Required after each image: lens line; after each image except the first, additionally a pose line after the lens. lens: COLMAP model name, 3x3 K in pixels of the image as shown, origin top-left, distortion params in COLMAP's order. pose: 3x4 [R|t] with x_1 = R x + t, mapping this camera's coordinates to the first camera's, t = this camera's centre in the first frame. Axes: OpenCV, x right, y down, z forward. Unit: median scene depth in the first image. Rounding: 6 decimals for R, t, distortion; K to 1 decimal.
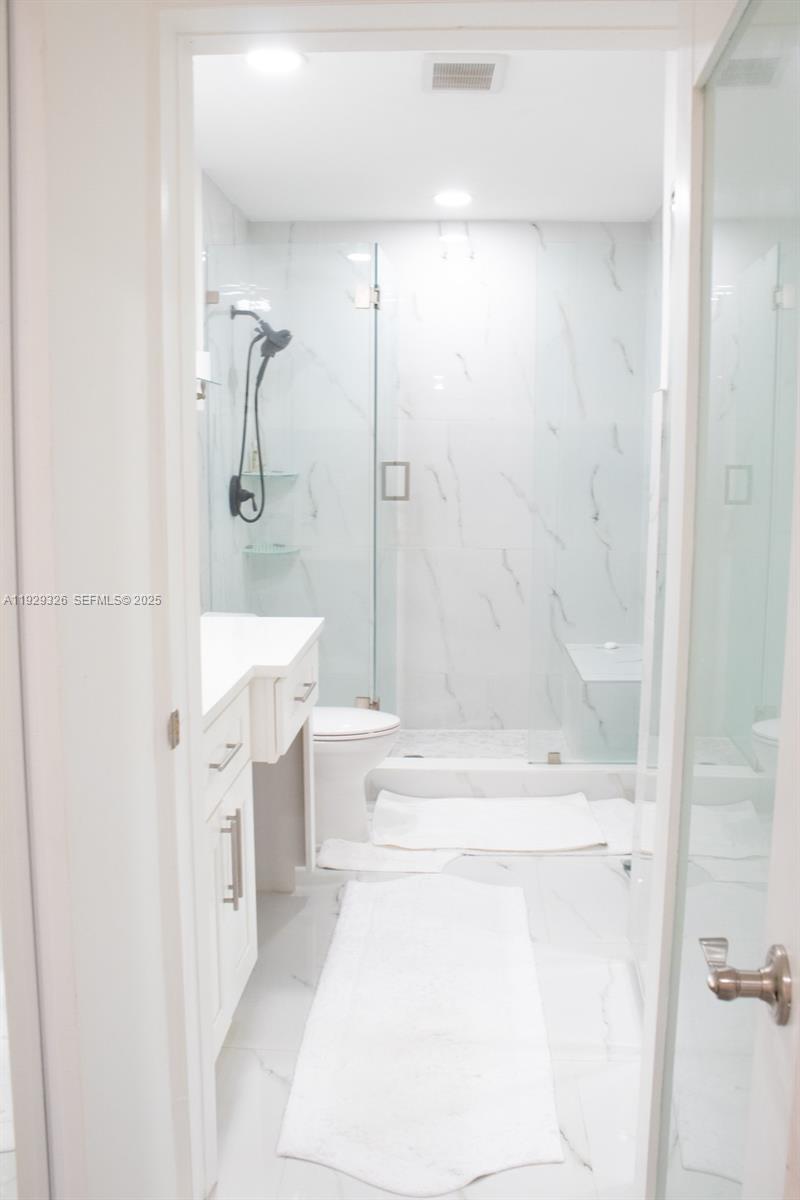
lens RADIAL K [[1057.4, 0, 400.0], [0, 1057.4, 600.0], [0, 0, 1]] dist [-0.165642, 0.132866]
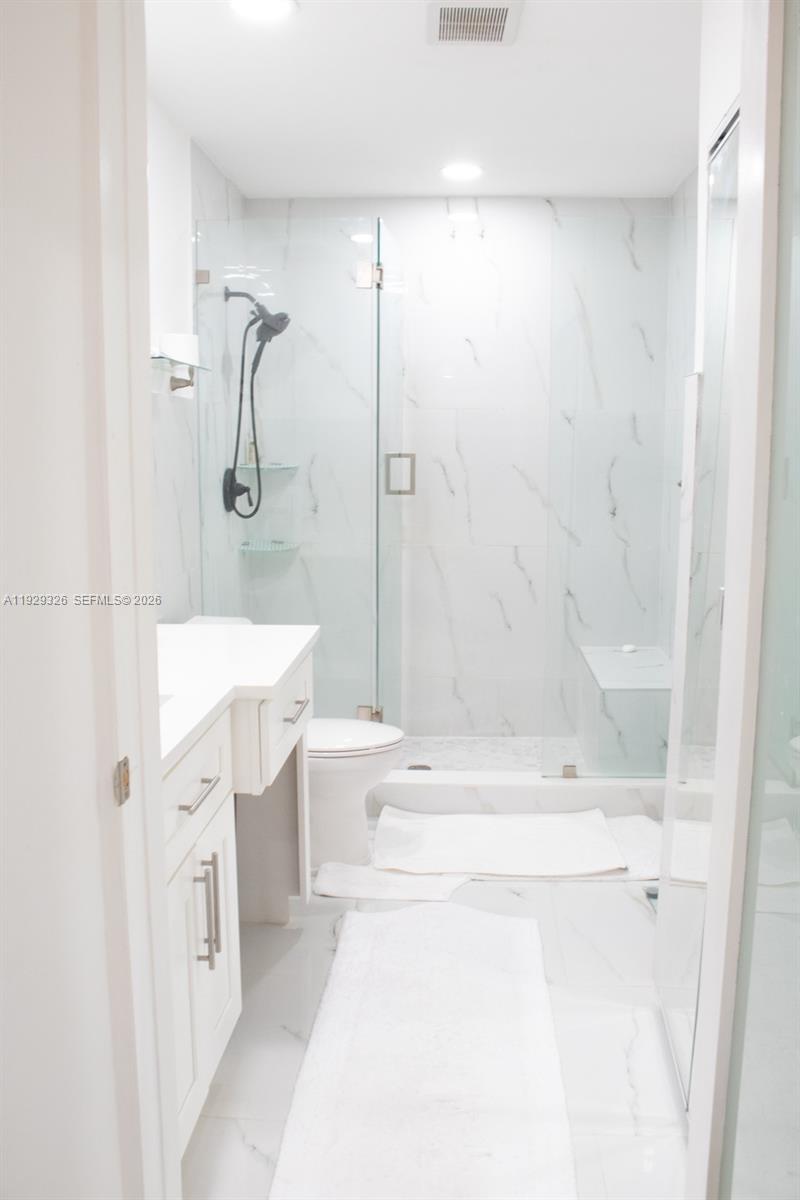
lens RADIAL K [[1049.9, 0, 400.0], [0, 1049.9, 600.0], [0, 0, 1]] dist [-0.164124, 0.127067]
pose [[0.999960, 0.000685, -0.008910, 0.003917], [-0.000597, 0.999951, 0.009873, -0.010288], [0.008917, -0.009867, 0.999912, 0.070267]]
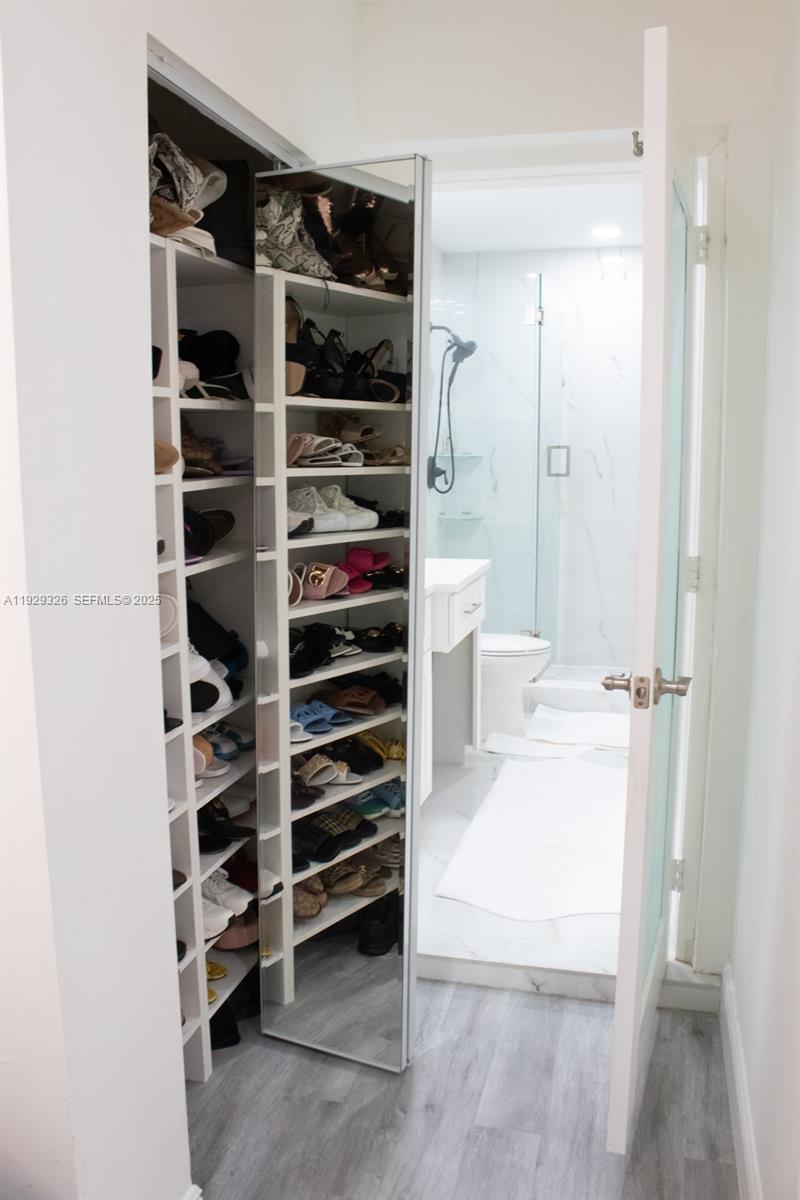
lens RADIAL K [[1008.2, 0, 400.0], [0, 1008.2, 600.0], [0, 0, 1]] dist [-0.163725, 0.142245]
pose [[0.980709, 0.023548, -0.194051, 0.046791], [-0.019826, 0.999581, 0.021101, 0.031040], [0.194466, -0.016847, 0.980765, -0.205530]]
